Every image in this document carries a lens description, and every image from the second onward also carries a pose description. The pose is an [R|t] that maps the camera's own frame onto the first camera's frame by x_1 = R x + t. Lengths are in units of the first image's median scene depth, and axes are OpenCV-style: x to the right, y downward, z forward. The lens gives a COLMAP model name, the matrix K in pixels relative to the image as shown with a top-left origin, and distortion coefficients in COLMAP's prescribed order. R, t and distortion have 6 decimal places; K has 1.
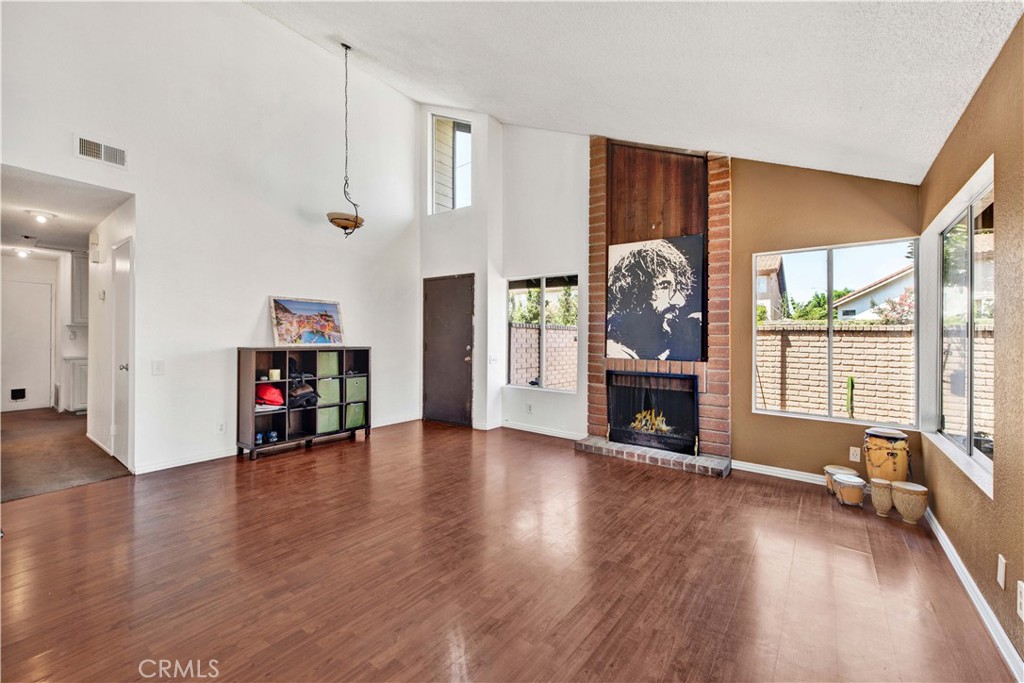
lens RADIAL K [[416.8, 0, 510.6], [0, 416.8, 339.6], [0, 0, 1]] dist [-0.028338, -0.000270]
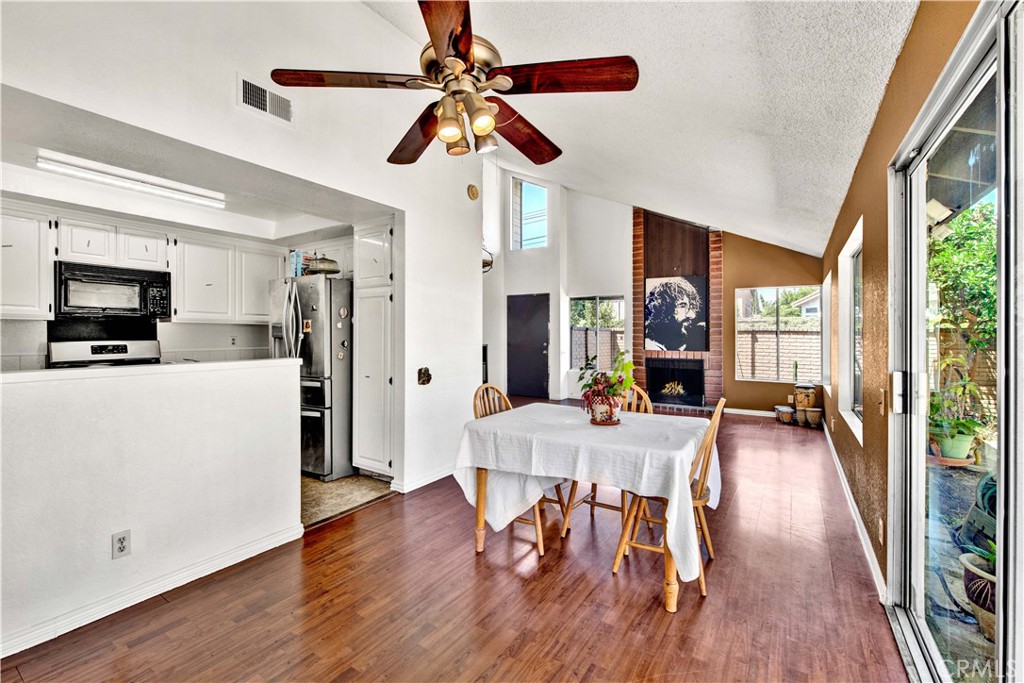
lens RADIAL K [[441.8, 0, 515.5], [0, 441.8, 335.2], [0, 0, 1]] dist [-0.001965, -0.000365]
pose [[0.995942, -0.007179, 0.089709, -0.435697], [0.007463, 0.999968, -0.002834, -0.012070], [-0.089686, 0.003492, 0.995964, -0.665607]]
